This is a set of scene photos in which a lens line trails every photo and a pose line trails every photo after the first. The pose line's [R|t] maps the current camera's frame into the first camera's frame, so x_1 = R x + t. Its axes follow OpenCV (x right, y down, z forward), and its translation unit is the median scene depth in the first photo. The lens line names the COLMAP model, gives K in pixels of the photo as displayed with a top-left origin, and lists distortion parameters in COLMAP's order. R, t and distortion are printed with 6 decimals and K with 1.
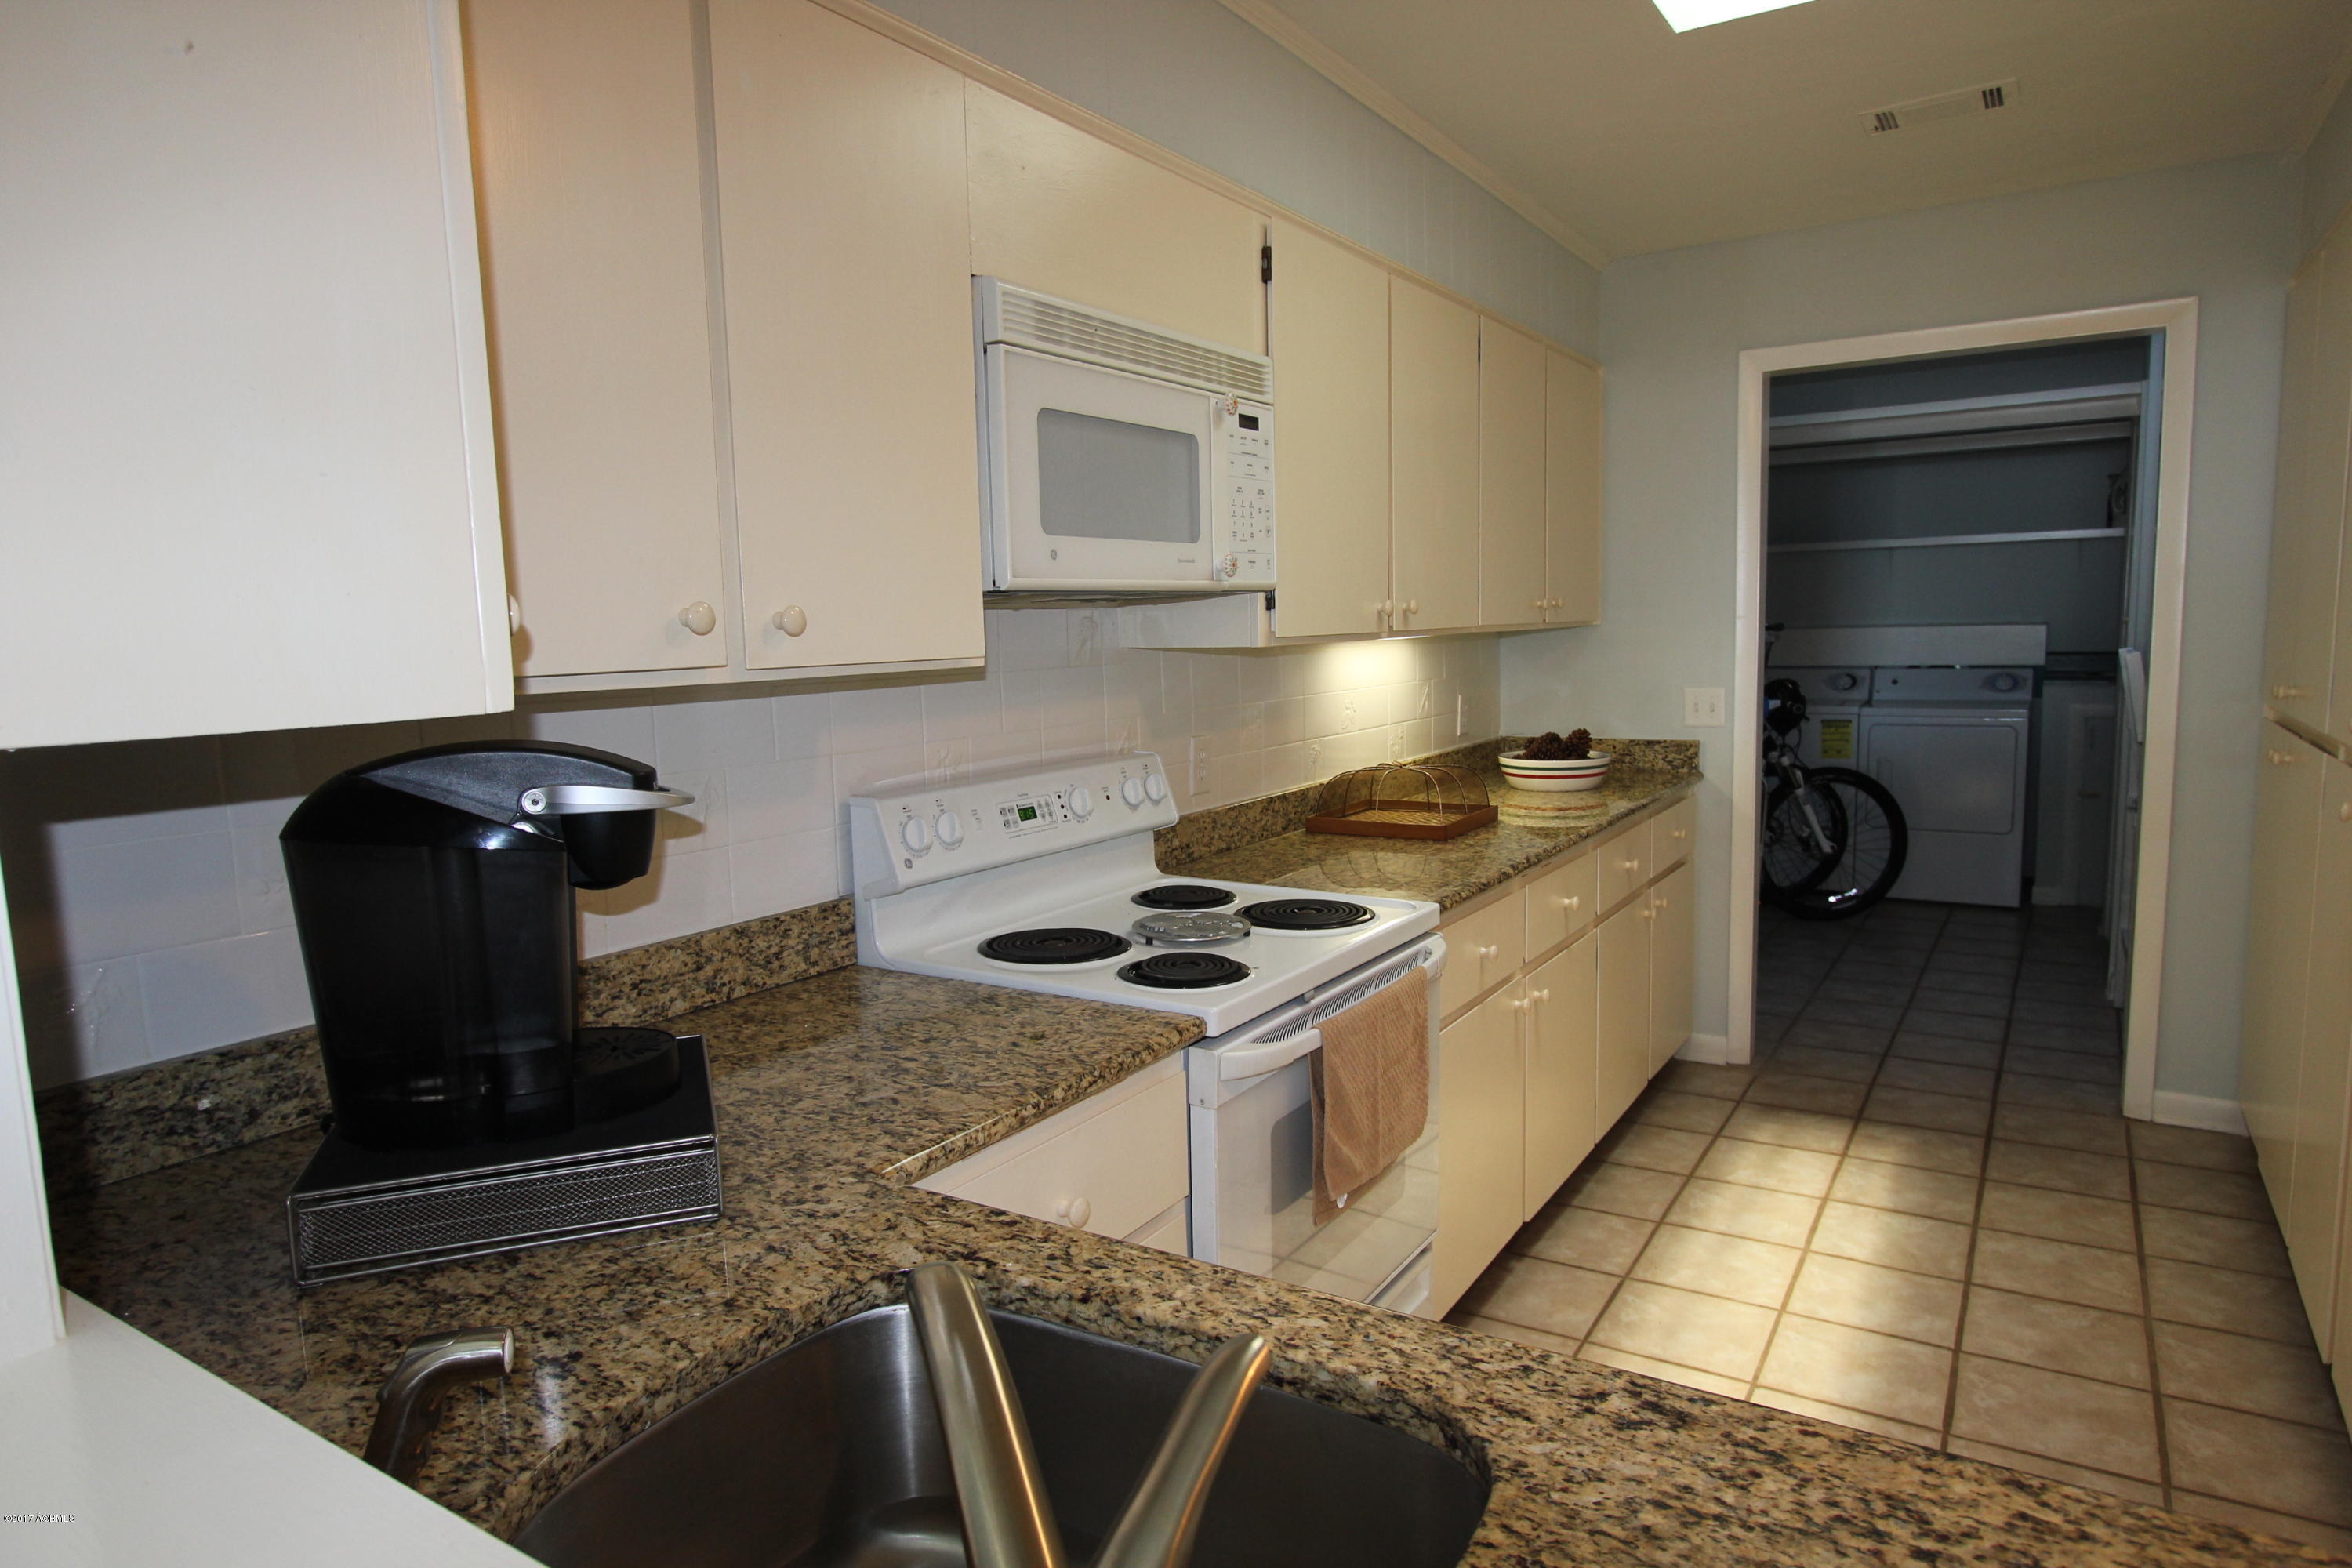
lens RADIAL K [[1407.5, 0, 1176.1], [0, 1407.5, 776.0], [0, 0, 1]] dist [0.002632, 0.000538]
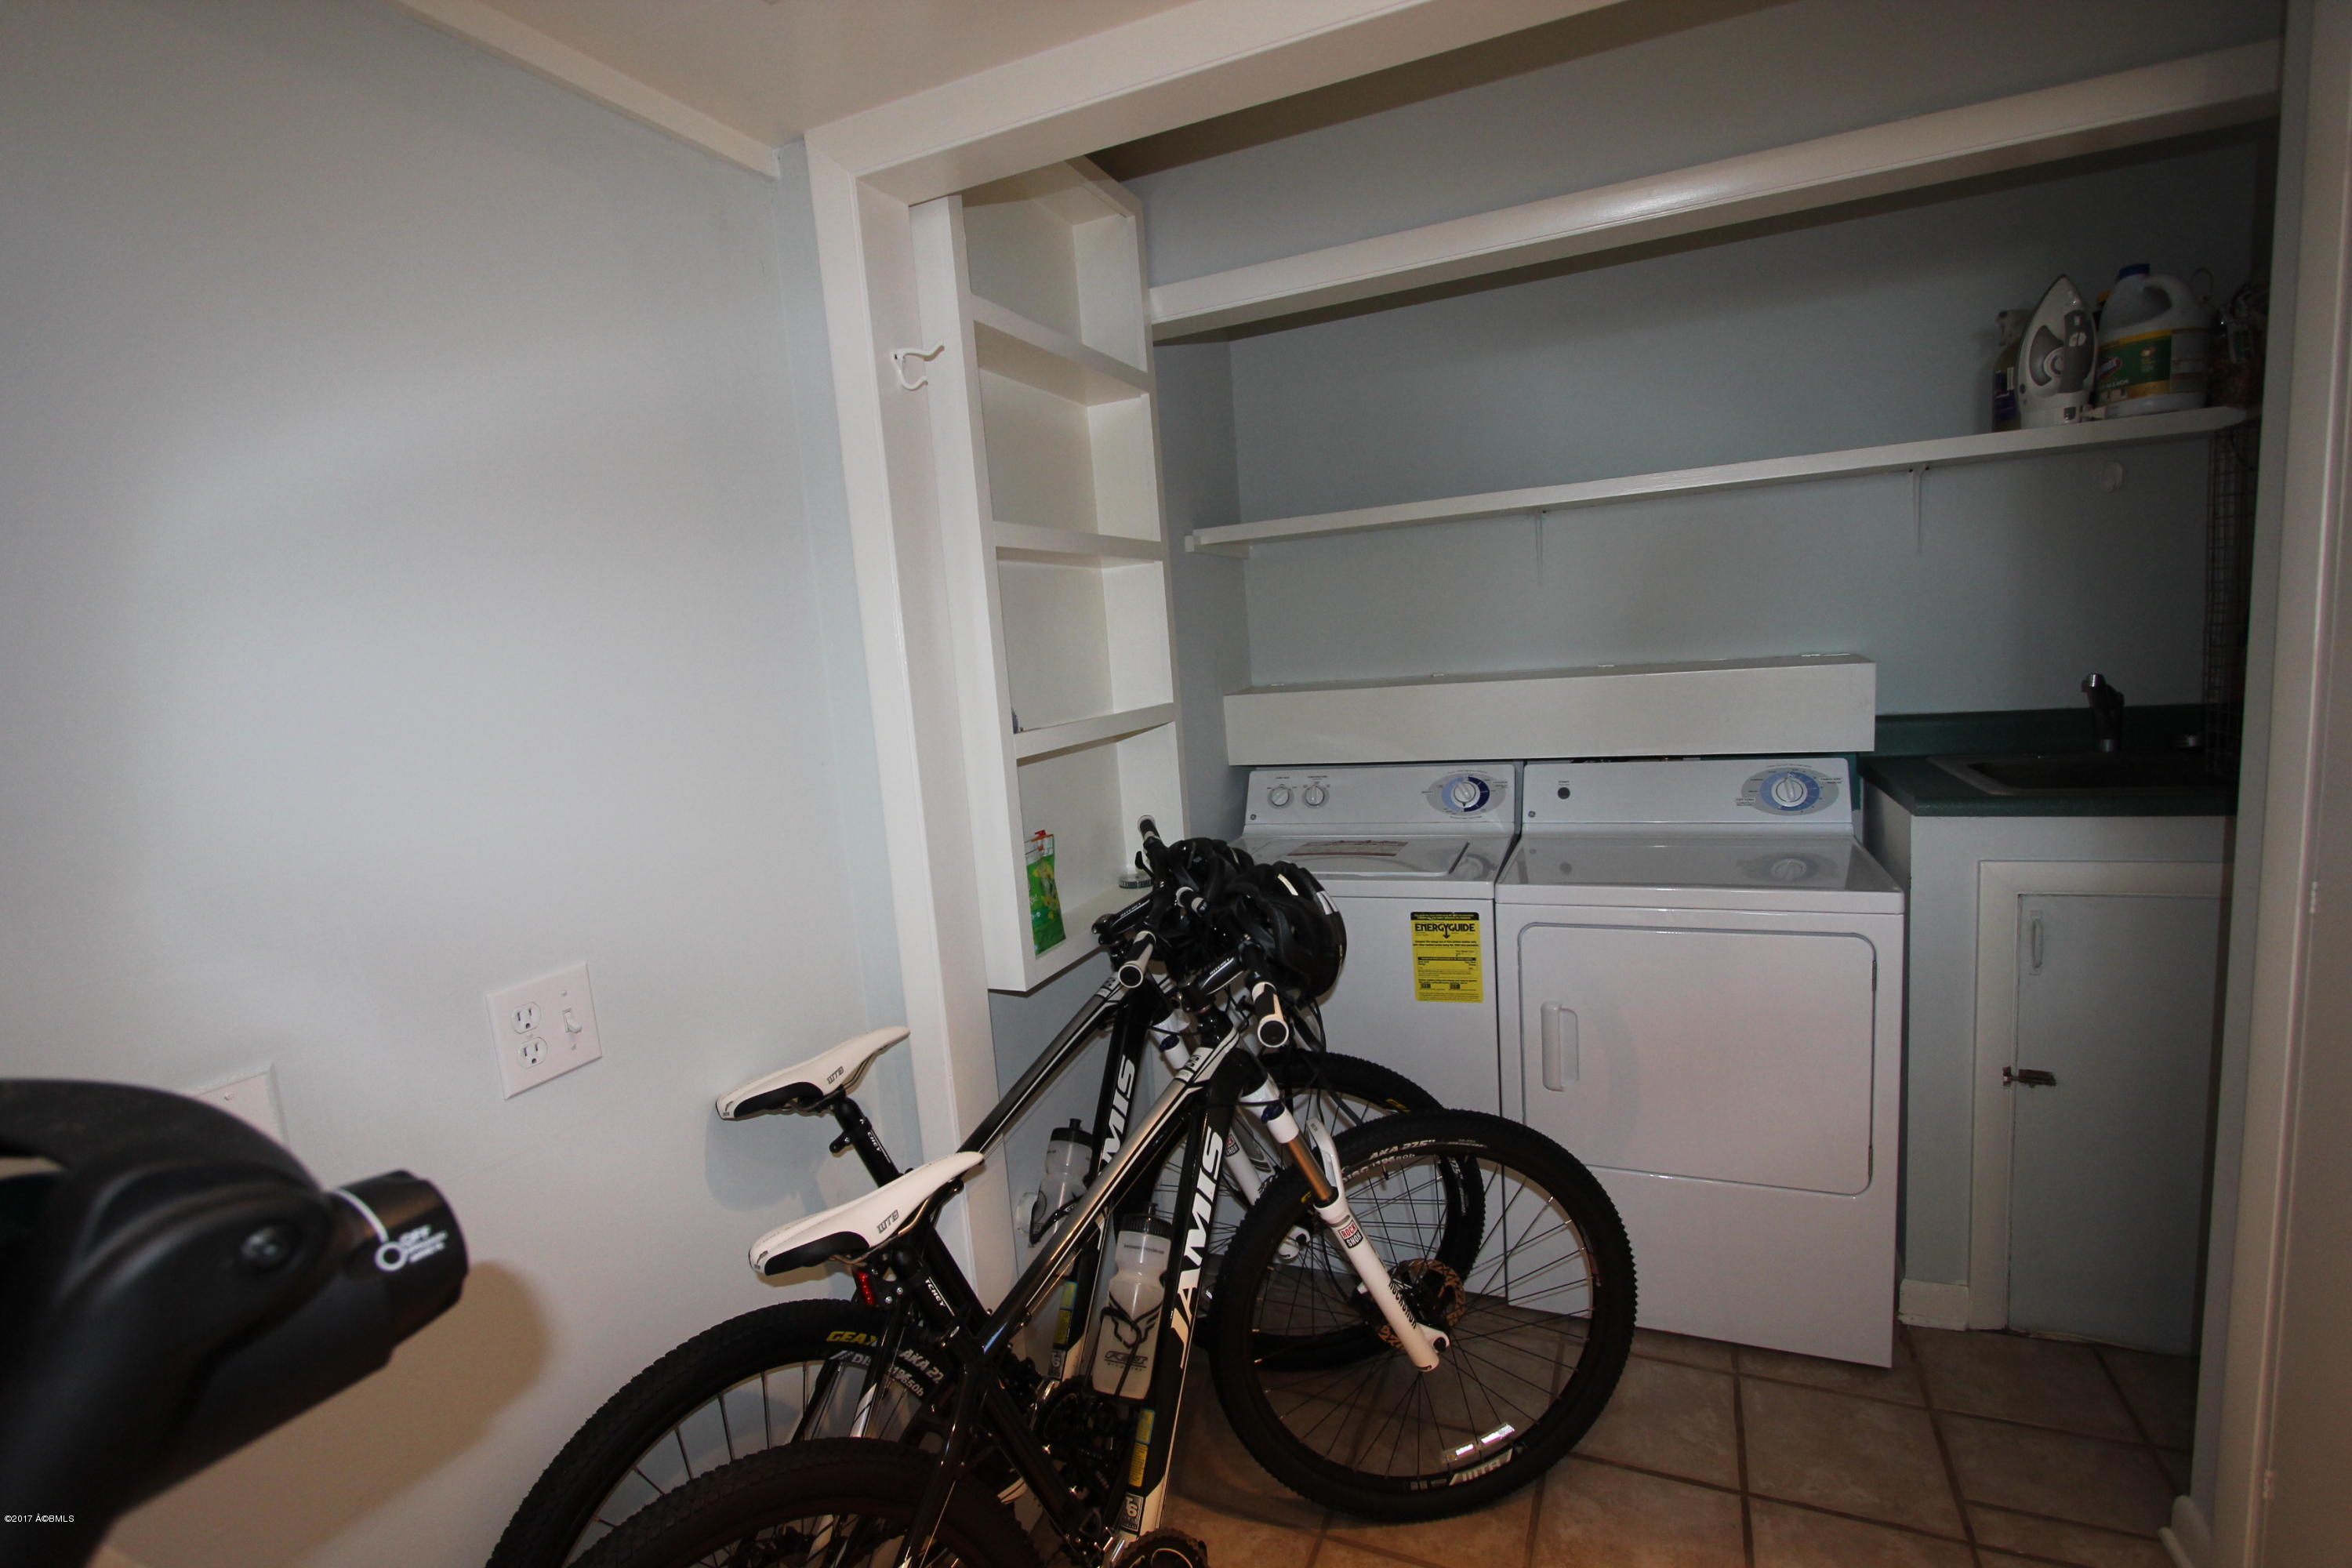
lens RADIAL K [[1126.9, 0, 1176.0], [0, 1126.9, 784.0], [0, 0, 1]] dist [0.002225, 0.000853]
pose [[0.985214, -0.061081, 0.160071, 1.134226], [0.058638, 0.998080, 0.019948, -0.301144], [-0.160982, -0.010266, 0.986904, 2.284080]]
